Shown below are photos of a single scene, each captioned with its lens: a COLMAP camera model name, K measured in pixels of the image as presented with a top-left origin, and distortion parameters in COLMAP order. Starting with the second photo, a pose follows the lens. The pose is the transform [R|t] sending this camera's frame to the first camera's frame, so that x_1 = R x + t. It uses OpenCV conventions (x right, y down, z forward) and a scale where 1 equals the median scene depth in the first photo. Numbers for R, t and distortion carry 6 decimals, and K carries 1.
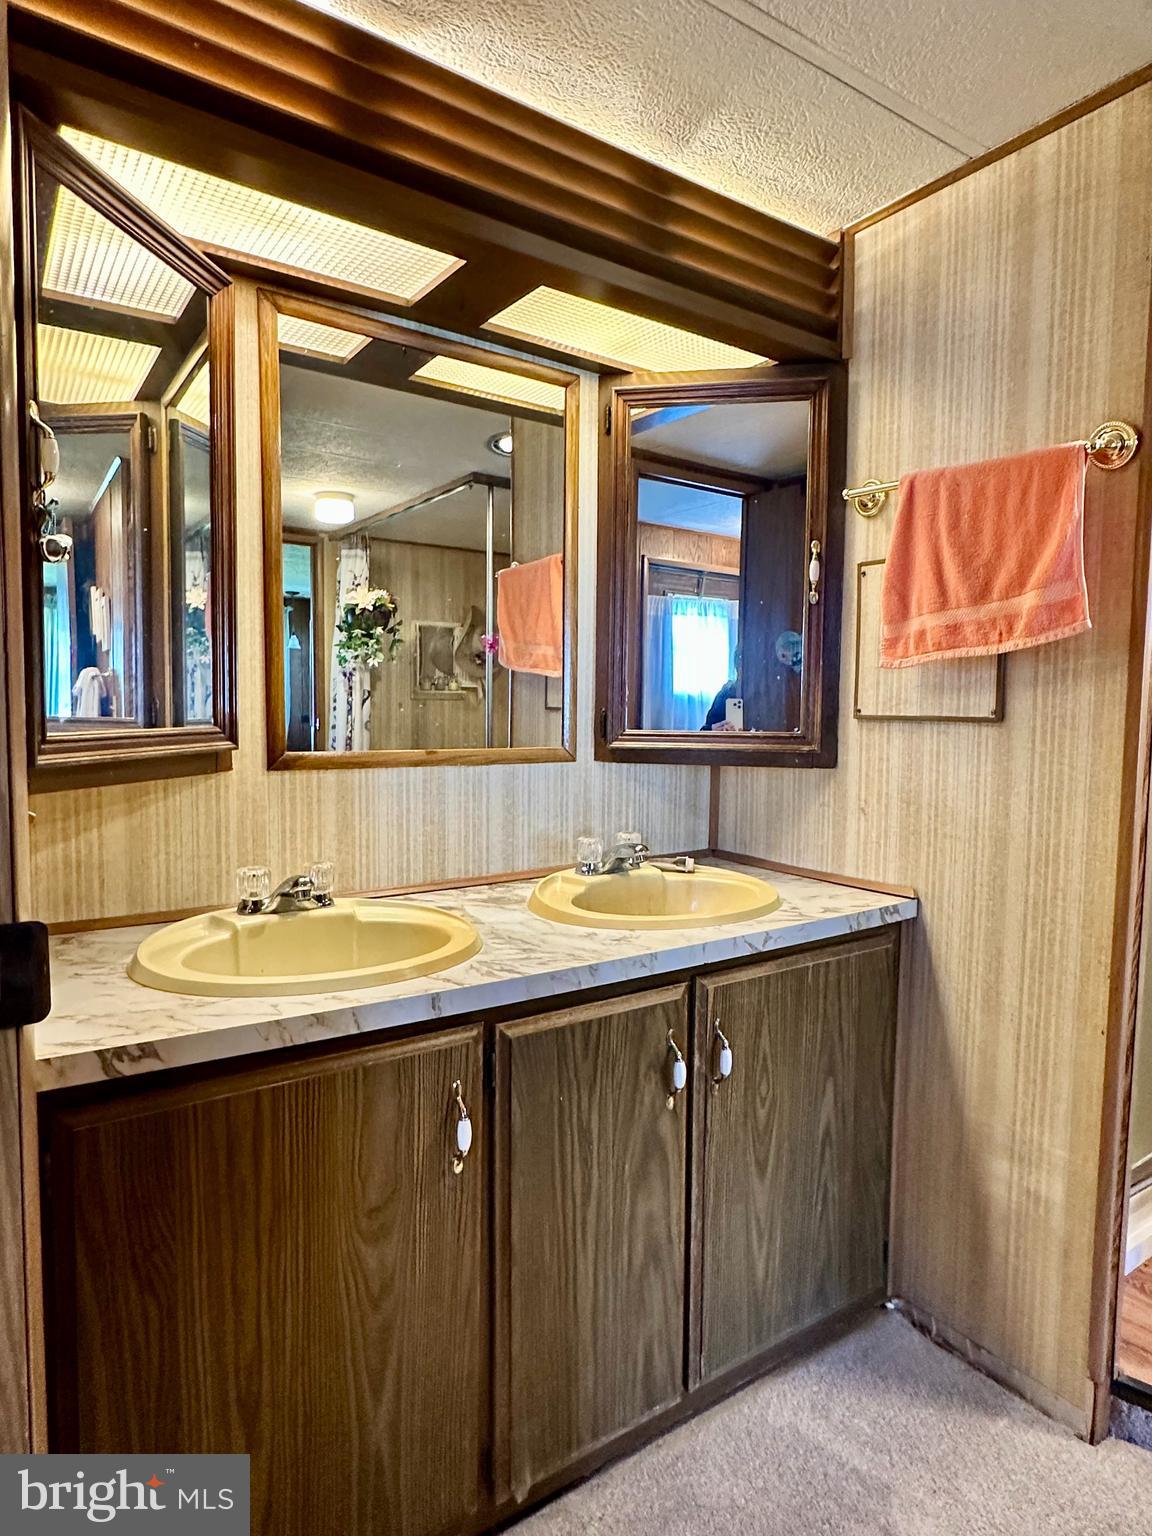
lens RADIAL K [[889.1, 0, 576.0], [0, 889.1, 768.0], [0, 0, 1]] dist [0.002426, 0.000126]
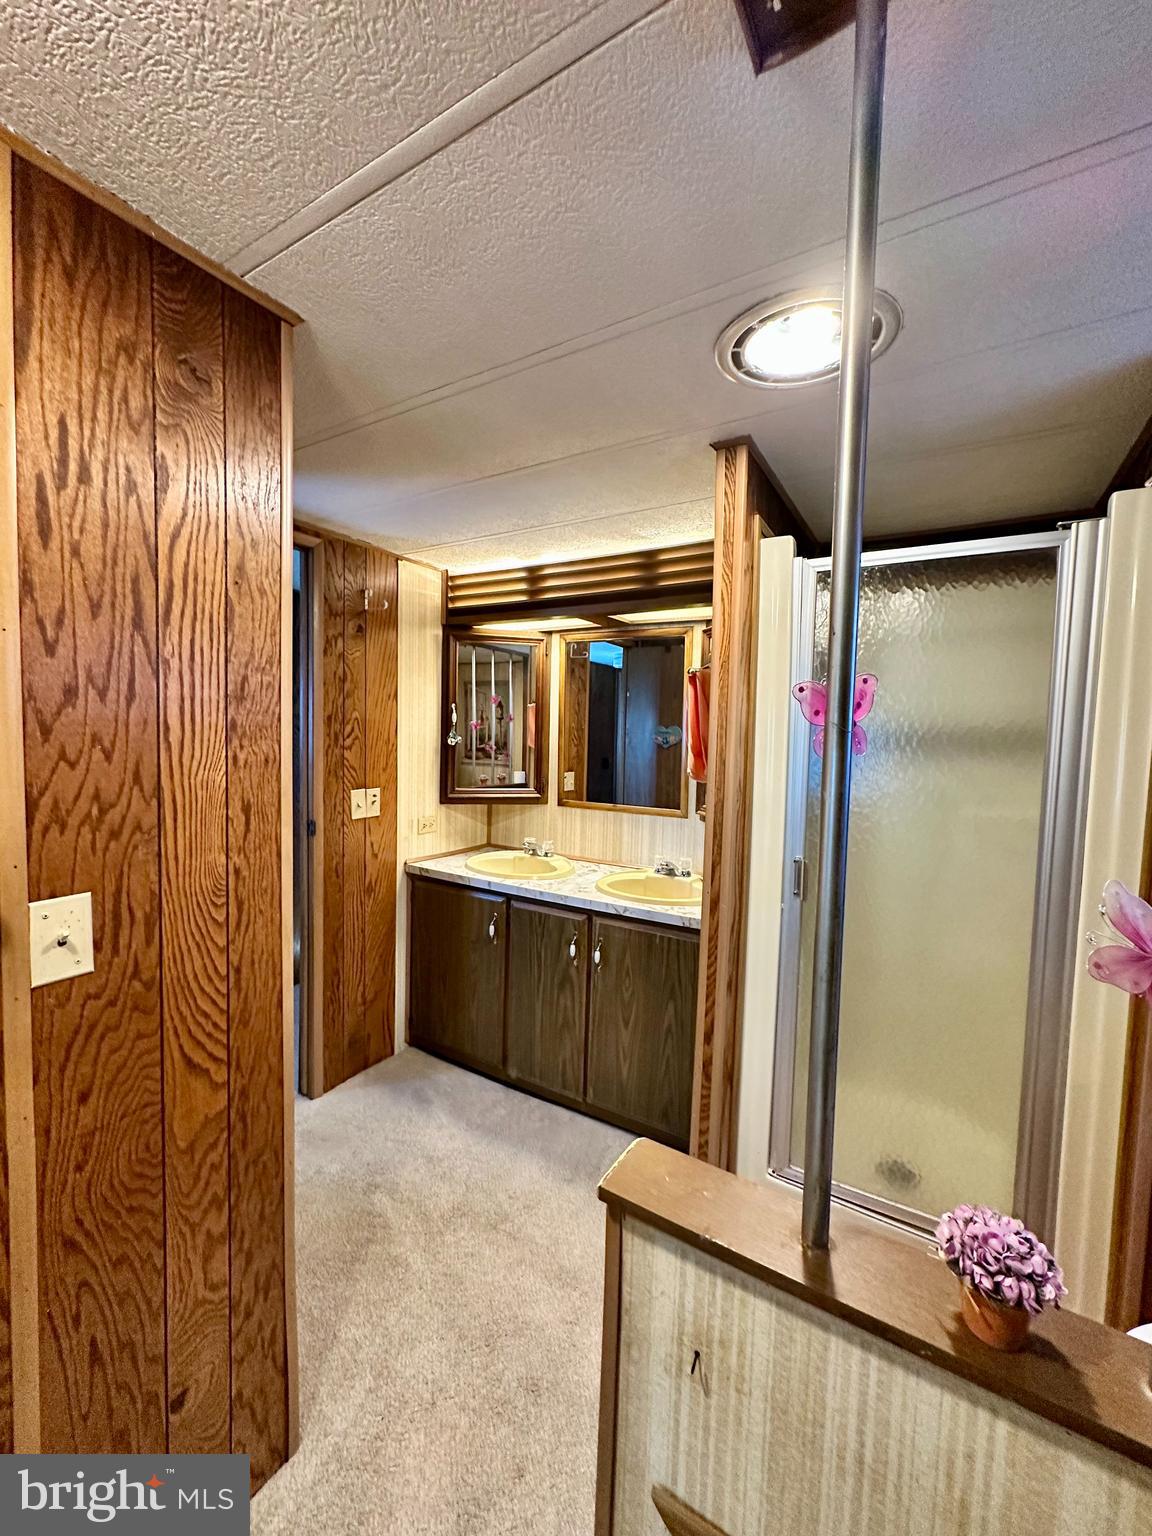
lens RADIAL K [[613.9, 0, 576.0], [0, 613.9, 768.0], [0, 0, 1]] dist [-0.001037, 0.000251]
pose [[0.420816, 0.045143, -0.906022, 1.555264], [-0.088591, 0.996032, 0.008480, -0.151151], [0.902810, 0.076696, 0.423146, 0.276497]]
